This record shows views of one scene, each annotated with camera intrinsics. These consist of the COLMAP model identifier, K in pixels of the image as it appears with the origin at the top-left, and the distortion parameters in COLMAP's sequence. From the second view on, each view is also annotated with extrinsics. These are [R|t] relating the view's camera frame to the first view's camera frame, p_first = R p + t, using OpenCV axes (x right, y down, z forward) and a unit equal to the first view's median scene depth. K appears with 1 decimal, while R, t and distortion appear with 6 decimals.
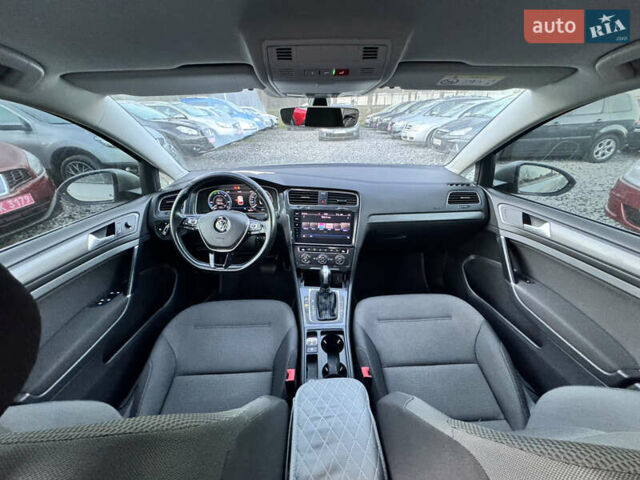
lens RADIAL K [[256.3, 0, 320.0], [0, 256.3, 240.0], [0, 0, 1]] dist [0.002654, 0.000147]
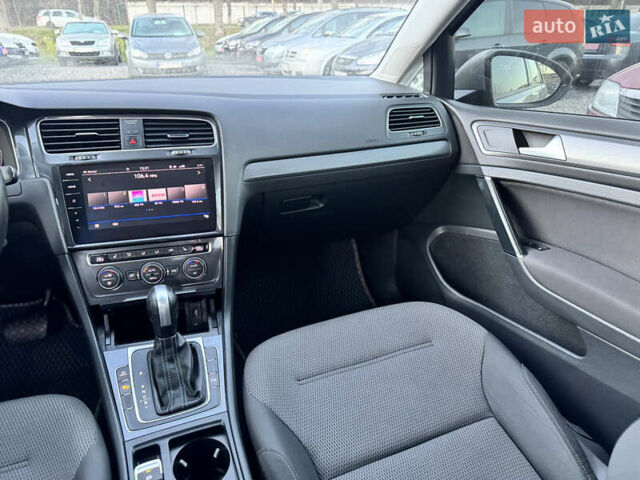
lens RADIAL K [[455.7, 0, 321.6], [0, 455.7, 242.8], [0, 0, 1]] dist [0.059450, -0.080873]
pose [[0.933004, -0.137733, 0.332466, 0.026509], [0.151693, 0.988294, -0.016273, 0.081340], [-0.326333, 0.065615, 0.942975, 0.181065]]
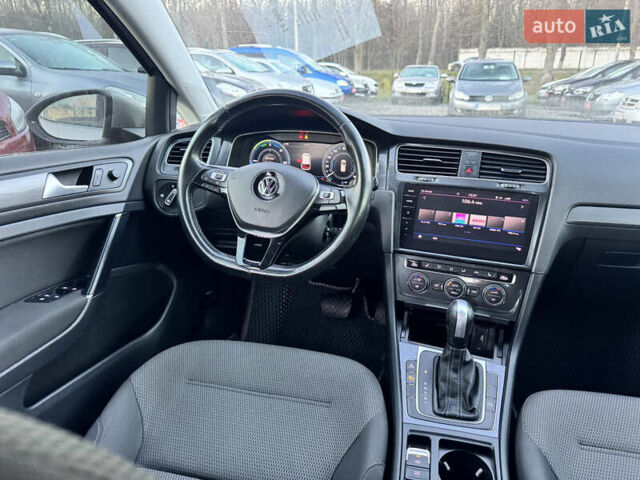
lens RADIAL K [[455.7, 0, 321.6], [0, 455.7, 242.8], [0, 0, 1]] dist [0.059450, -0.080873]
pose [[0.966021, 0.111480, -0.233186, -0.041215], [-0.138090, 0.985252, -0.101041, 0.113240], [0.218483, 0.129809, 0.967169, 0.119557]]
